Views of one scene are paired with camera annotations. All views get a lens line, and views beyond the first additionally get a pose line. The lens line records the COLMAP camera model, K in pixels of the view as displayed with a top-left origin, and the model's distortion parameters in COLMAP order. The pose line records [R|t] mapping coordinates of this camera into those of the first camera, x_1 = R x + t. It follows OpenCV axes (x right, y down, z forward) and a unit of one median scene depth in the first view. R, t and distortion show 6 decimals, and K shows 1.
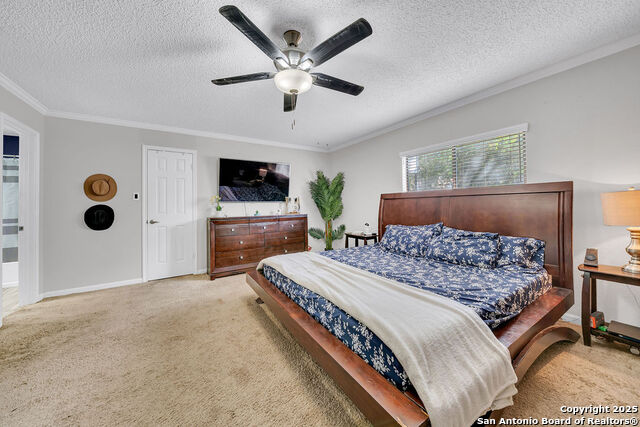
lens RADIAL K [[226.0, 0, 311.9], [0, 226.0, 202.0], [0, 0, 1]] dist [-0.007702, -0.000527]
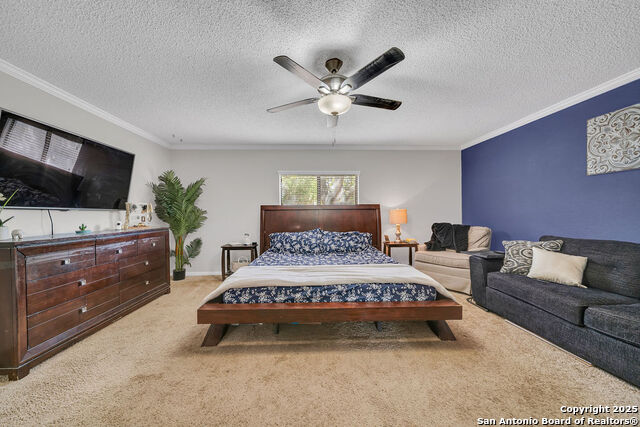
lens RADIAL K [[226.0, 0, 320.7], [0, 226.0, 215.6], [0, 0, 1]] dist [-0.007702, -0.000527]
pose [[0.481227, 0.004226, 0.876586, -1.080246], [-0.011452, 0.999933, 0.001466, 0.020266], [-0.876521, -0.010744, 0.481244, 0.505467]]
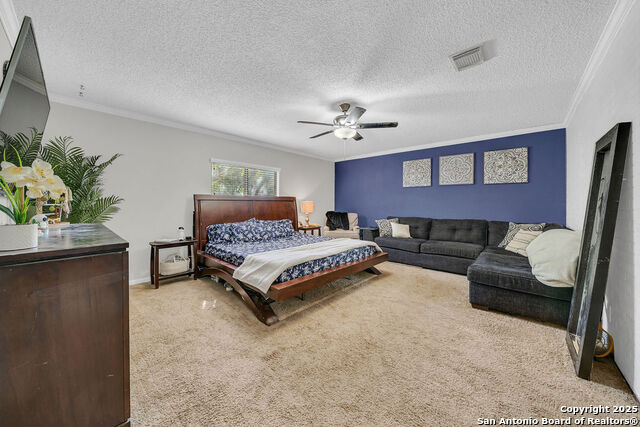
lens RADIAL K [[226.0, 0, 319.5], [0, 226.0, 204.9], [0, 0, 1]] dist [-0.007702, -0.000527]
pose [[-0.280671, 0.011305, 0.959737, -1.632568], [-0.008305, 0.999865, -0.014206, 0.038545], [-0.959768, -0.011958, -0.280540, 1.632920]]
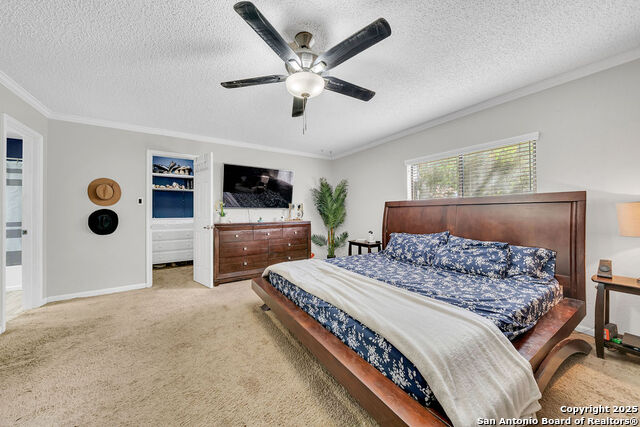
lens RADIAL K [[226.0, 0, 314.5], [0, 226.0, 210.7], [0, 0, 1]] dist [-0.007702, -0.000527]
pose [[0.999928, 0.011981, -0.000585, -0.026561], [-0.011976, 0.999900, 0.007570, 0.001146], [0.000676, -0.007563, 0.999971, 0.016271]]
